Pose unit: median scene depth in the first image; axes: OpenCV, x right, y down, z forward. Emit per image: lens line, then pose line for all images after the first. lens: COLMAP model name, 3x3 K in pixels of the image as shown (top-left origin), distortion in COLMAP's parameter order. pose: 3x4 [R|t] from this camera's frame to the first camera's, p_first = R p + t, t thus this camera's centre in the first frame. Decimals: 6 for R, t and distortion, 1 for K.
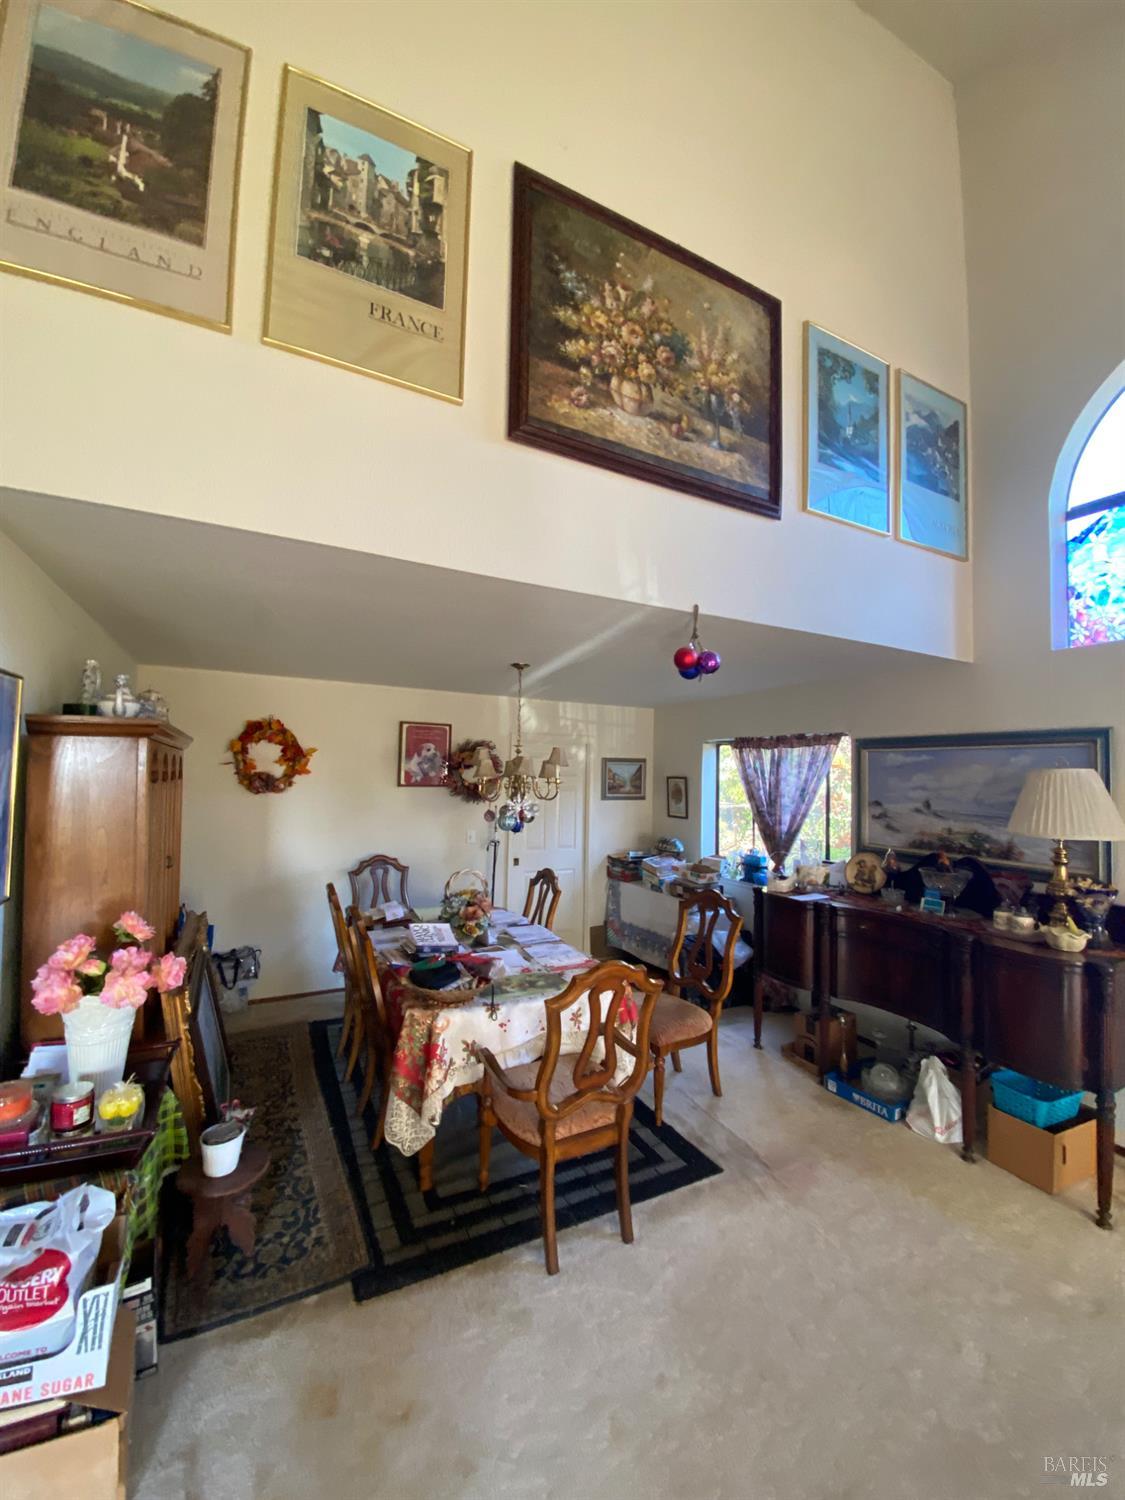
lens RADIAL K [[595.9, 0, 562.5], [0, 595.9, 750.0], [0, 0, 1]] dist [0.048534, -0.038120]
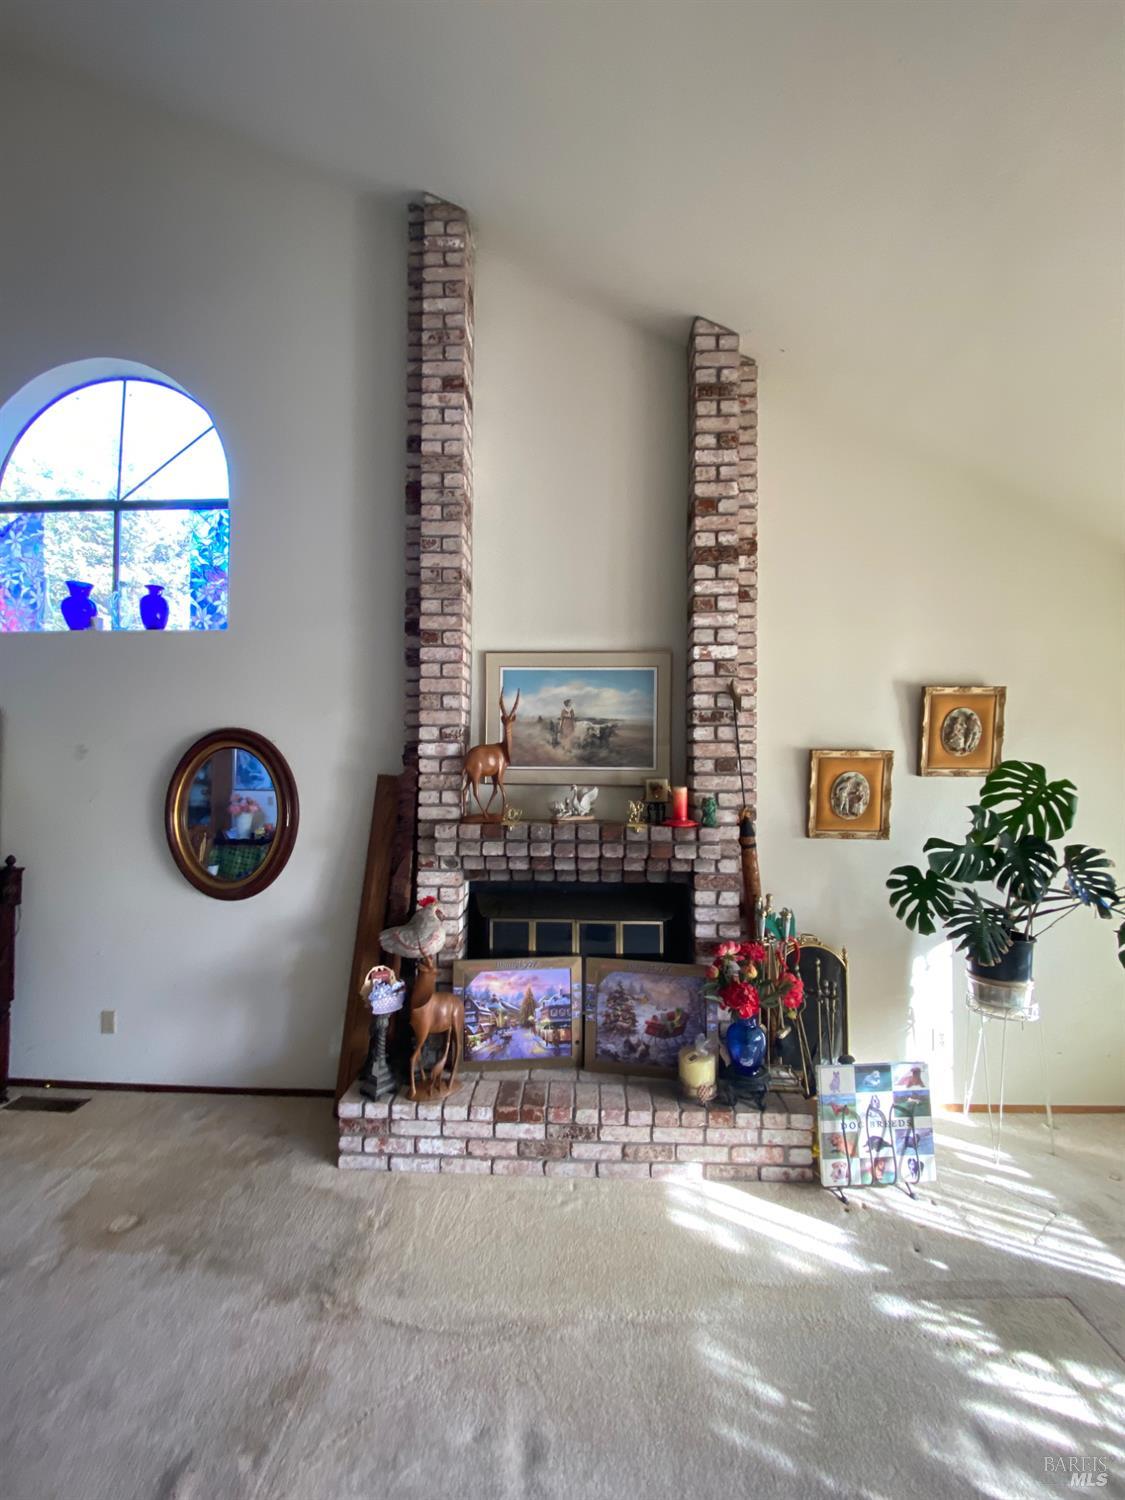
lens RADIAL K [[609.1, 0, 557.7], [0, 609.1, 751.5], [0, 0, 1]] dist [0.027519, -0.026809]
pose [[0.500548, 0.000883, 0.865708, 0.402362], [-0.032411, 0.999318, 0.017721, -0.011149], [-0.865102, -0.036929, 0.500235, -0.407076]]
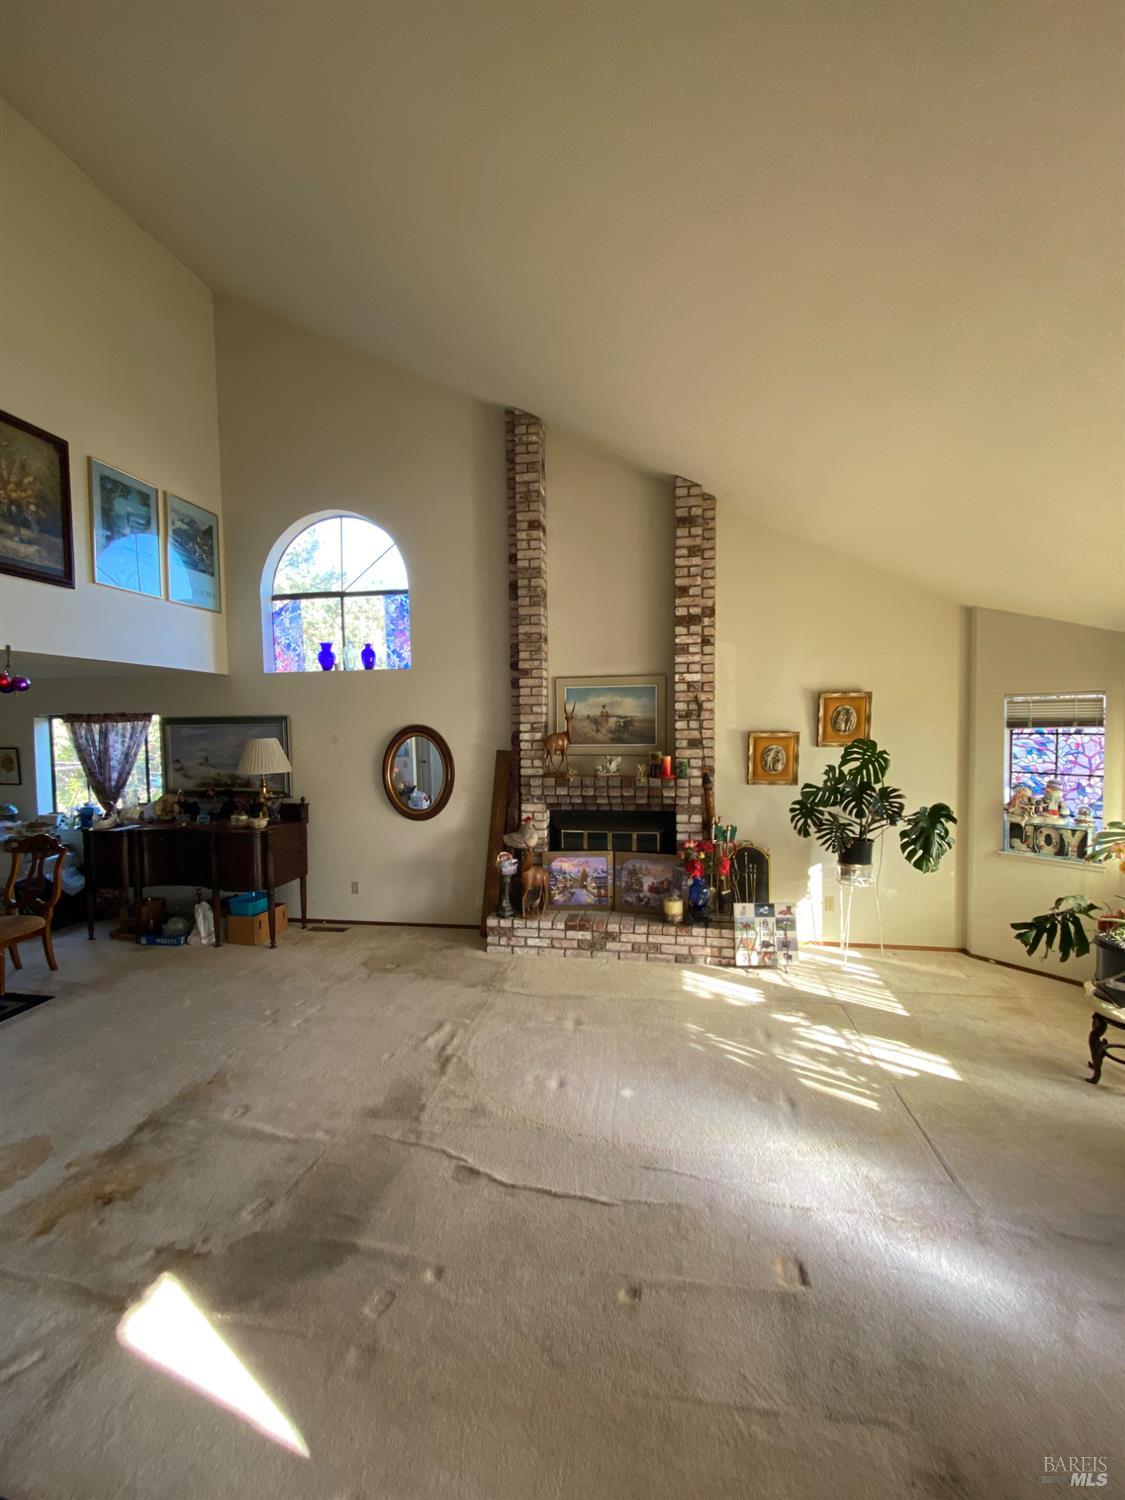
lens RADIAL K [[602.6, 0, 551.4], [0, 602.6, 750.7], [0, 0, 1]] dist [0.044723, -0.035142]
pose [[0.614663, -0.065807, 0.786040, -0.129309], [-0.007113, 0.996011, 0.088947, -0.096889], [-0.788758, -0.060264, 0.611743, -0.825141]]
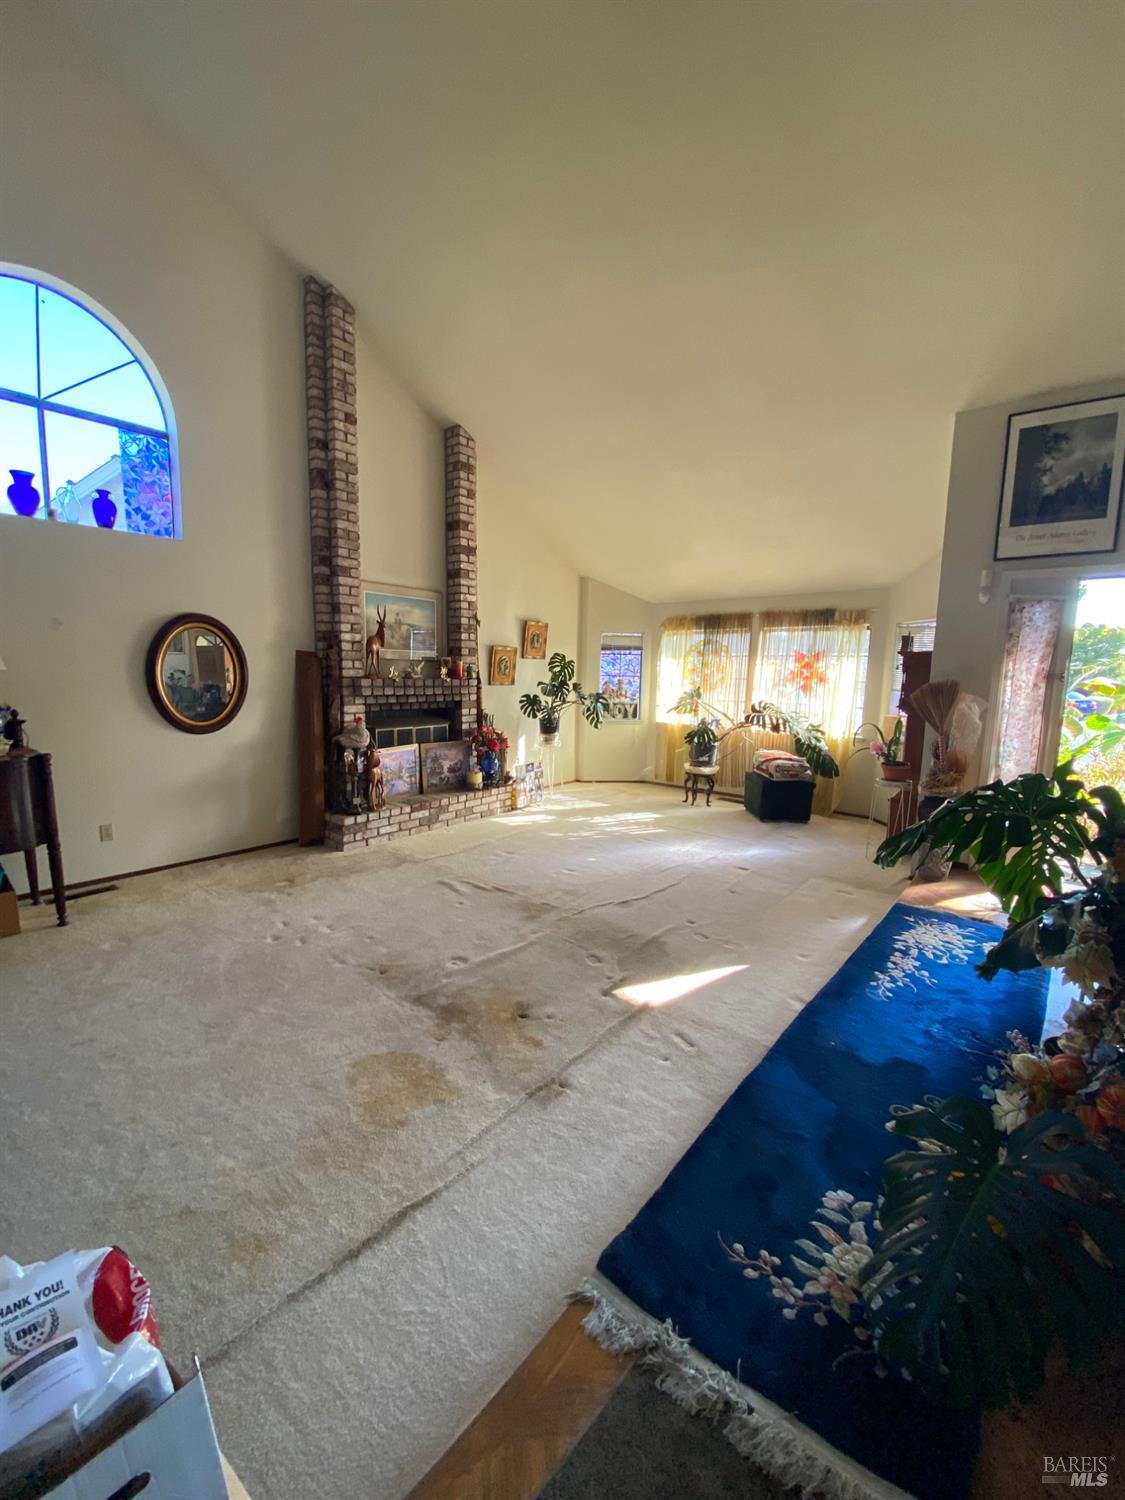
lens RADIAL K [[596.4, 0, 567.2], [0, 596.4, 762.8], [0, 0, 1]] dist [0.000683, -0.016920]
pose [[-0.389025, -0.171617, 0.905101, -0.622631], [-0.071207, 0.985157, 0.156190, 0.048817], [-0.918471, -0.003688, -0.395471, 0.298127]]
